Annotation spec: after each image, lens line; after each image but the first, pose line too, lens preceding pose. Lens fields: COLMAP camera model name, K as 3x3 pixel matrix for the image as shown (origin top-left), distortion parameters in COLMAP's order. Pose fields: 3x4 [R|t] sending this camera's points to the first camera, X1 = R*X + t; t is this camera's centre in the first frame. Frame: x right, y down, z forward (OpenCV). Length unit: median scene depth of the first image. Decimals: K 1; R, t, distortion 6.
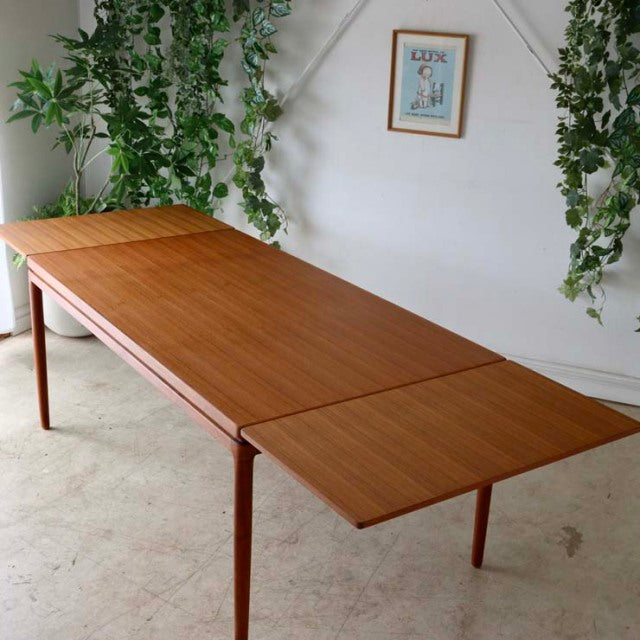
lens RADIAL K [[1002.8, 0, 326.7], [0, 1002.8, 317.8], [0, 0, 1]] dist [-0.080215, 0.000000]
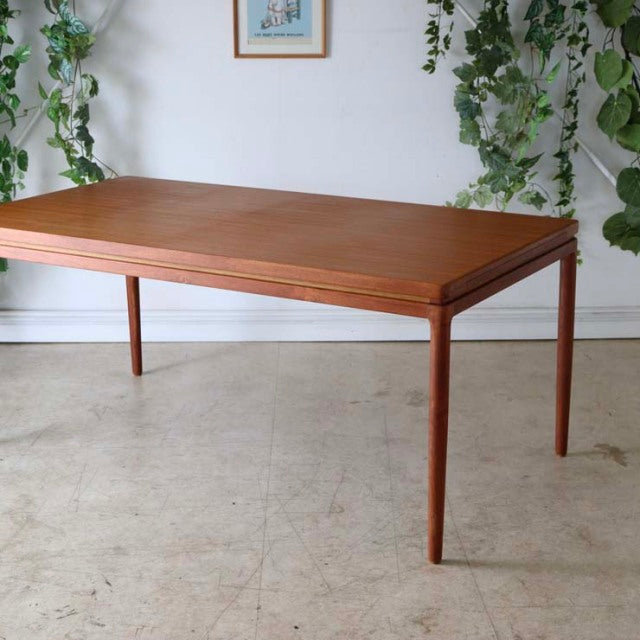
lens RADIAL K [[1387.0, 0, 319.6], [0, 1387.0, 324.2], [0, 0, 1]] dist [0.071704, 0.000000]
pose [[0.912154, -0.146240, 0.382870, -0.364091], [0.175018, 0.983702, -0.041231, 0.091028], [-0.370600, 0.104618, 0.922882, -0.056007]]
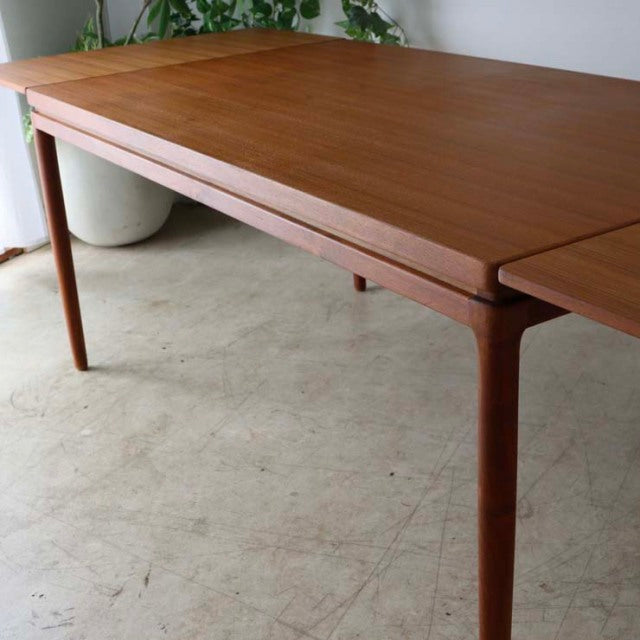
lens RADIAL K [[1081.3, 0, 319.9], [0, 1081.3, 315.1], [0, 0, 1]] dist [-0.064493, 0.000000]
pose [[0.994592, -0.083266, -0.062069, -0.079722], [0.085285, 0.995886, 0.030619, 0.064572], [0.059264, -0.035747, 0.997602, 0.301587]]
